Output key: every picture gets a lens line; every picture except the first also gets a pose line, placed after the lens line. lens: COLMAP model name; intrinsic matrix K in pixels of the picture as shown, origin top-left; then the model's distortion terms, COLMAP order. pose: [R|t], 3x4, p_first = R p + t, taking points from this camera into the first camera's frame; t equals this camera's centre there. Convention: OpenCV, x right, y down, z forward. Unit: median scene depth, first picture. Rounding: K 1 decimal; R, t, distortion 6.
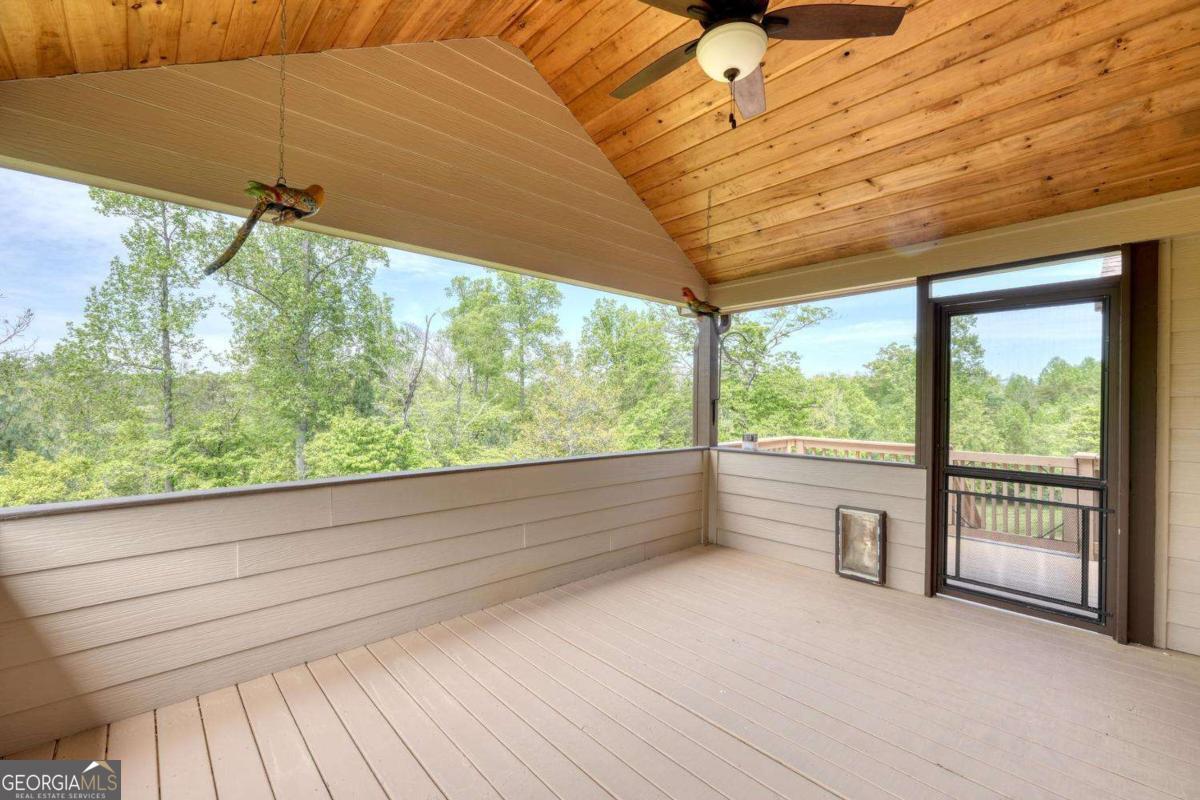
lens RADIAL K [[511.2, 0, 600.0], [0, 511.2, 400.0], [0, 0, 1]] dist [-0.000028, 0.000245]
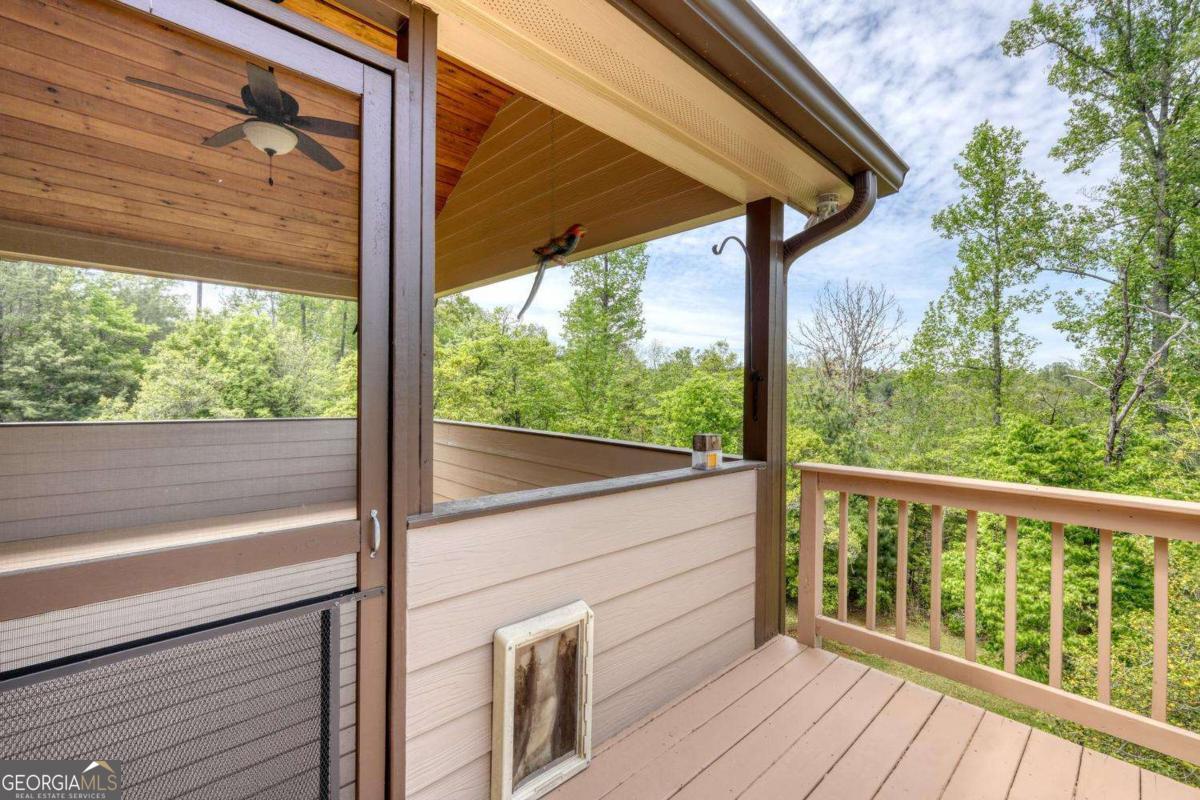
lens RADIAL K [[506.7, 0, 600.0], [0, 506.7, 400.0], [0, 0, 1]] dist [-0.001974, 0.001165]
pose [[0.004520, 0.013440, -0.999899, 0.192056], [-0.018504, 0.999740, 0.013354, 0.005632], [0.999819, 0.018442, 0.004767, 0.215177]]
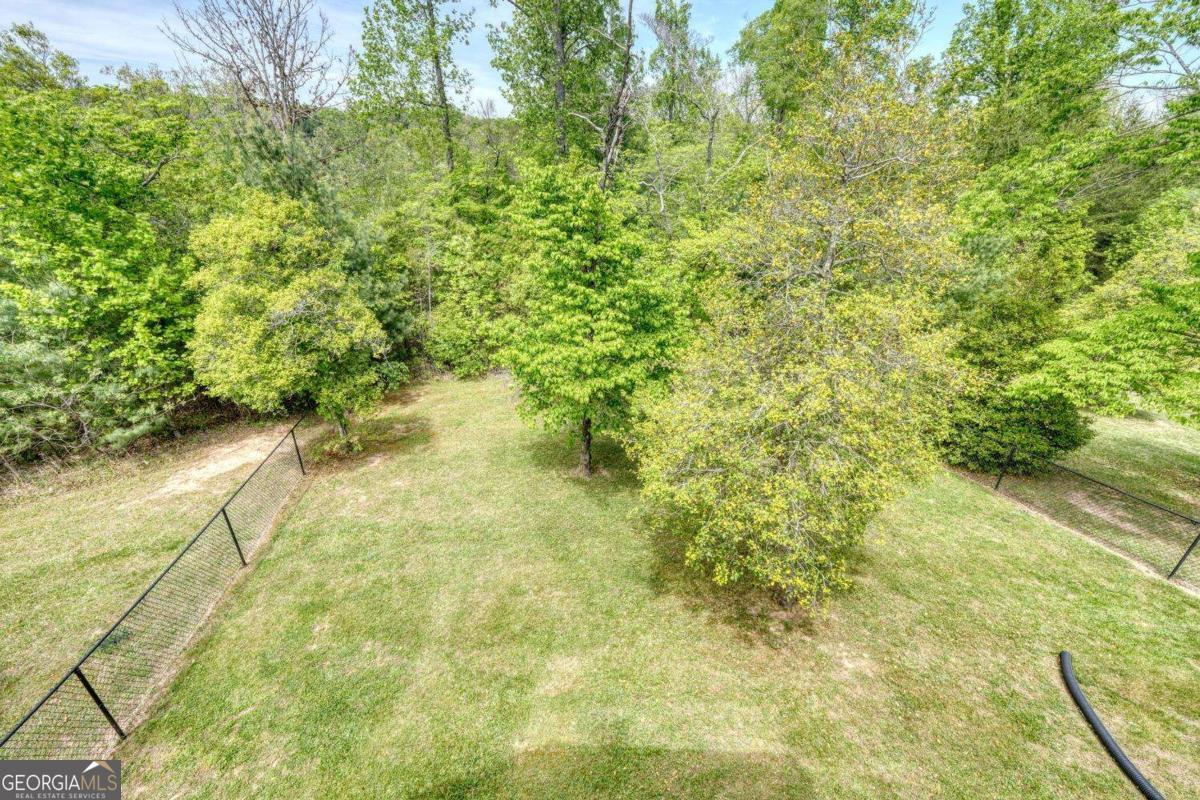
lens RADIAL K [[505.3, 0, 603.3], [0, 505.3, 389.7], [0, 0, 1]] dist [0.002604, 0.000855]
pose [[0.844600, 0.242143, -0.477513, 0.017959], [-0.012253, 0.900391, 0.434909, 0.006072], [0.535258, -0.361473, 0.763437, 0.237610]]
